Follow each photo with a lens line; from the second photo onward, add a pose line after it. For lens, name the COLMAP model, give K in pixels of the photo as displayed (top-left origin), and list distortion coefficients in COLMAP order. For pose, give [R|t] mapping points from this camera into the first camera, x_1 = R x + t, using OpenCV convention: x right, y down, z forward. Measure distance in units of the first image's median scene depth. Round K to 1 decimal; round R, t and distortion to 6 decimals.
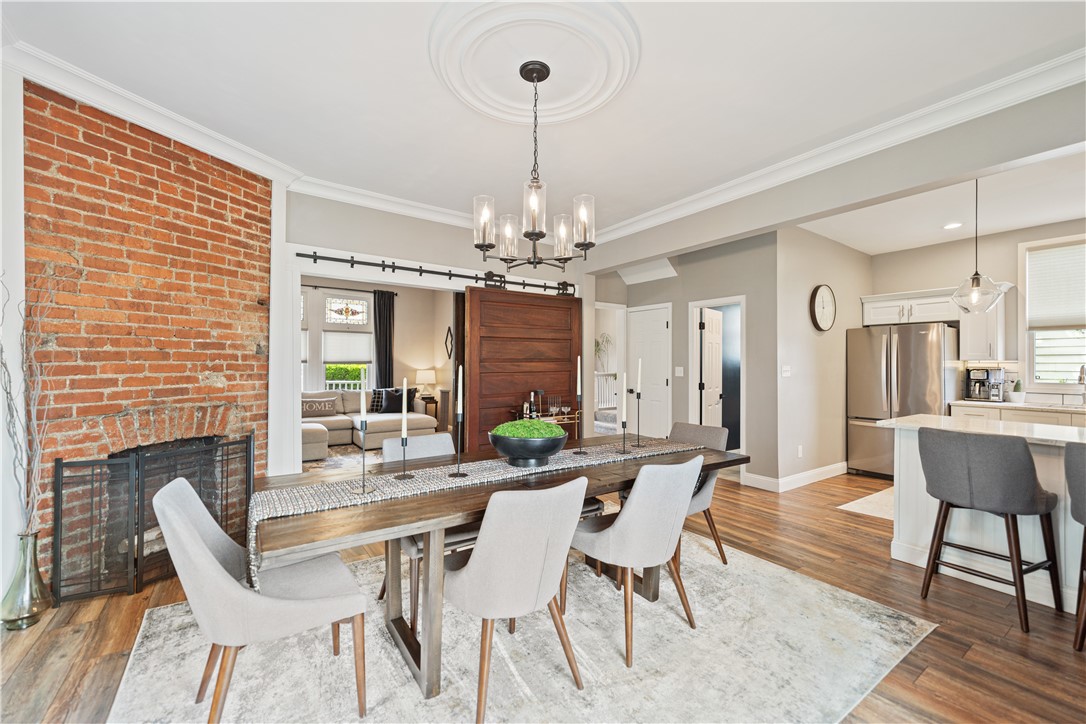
lens RADIAL K [[464.7, 0, 543.5], [0, 464.7, 361.3], [0, 0, 1]] dist [-0.000107, 0.000005]
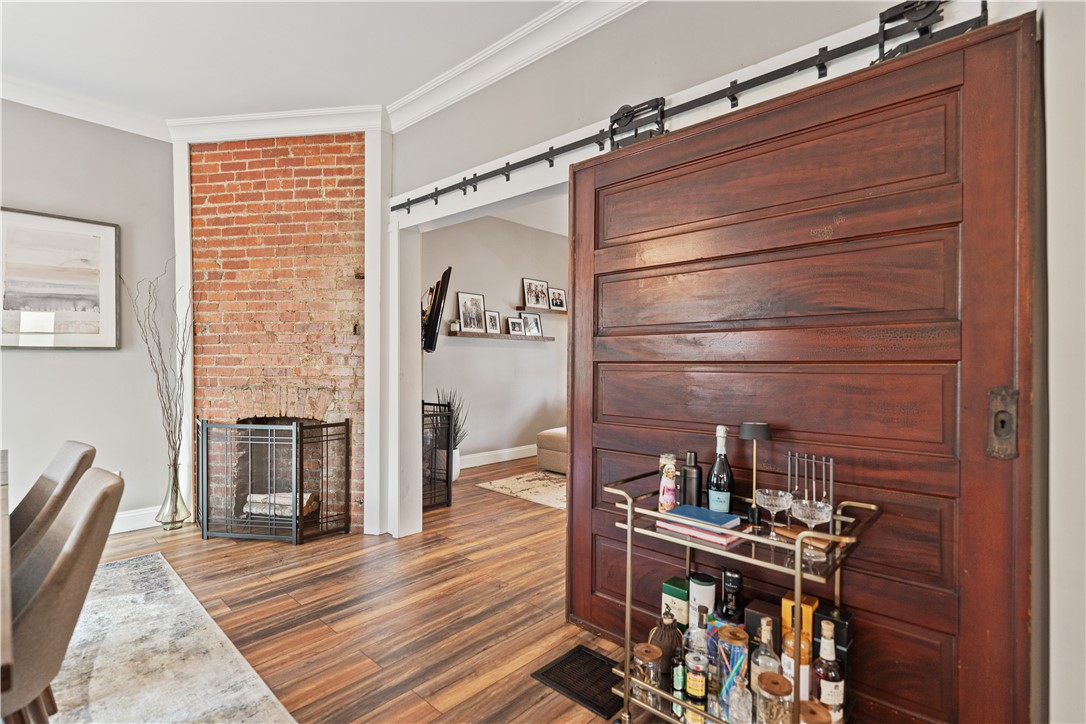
lens RADIAL K [[512.4, 0, 543.1], [0, 512.4, 358.7], [0, 0, 1]] dist [0.001781, -0.000067]
pose [[0.192445, -0.003366, -0.981302, 0.428718], [-0.002679, 0.999989, -0.003955, 0.034010], [0.981304, 0.003390, 0.192434, 1.213434]]
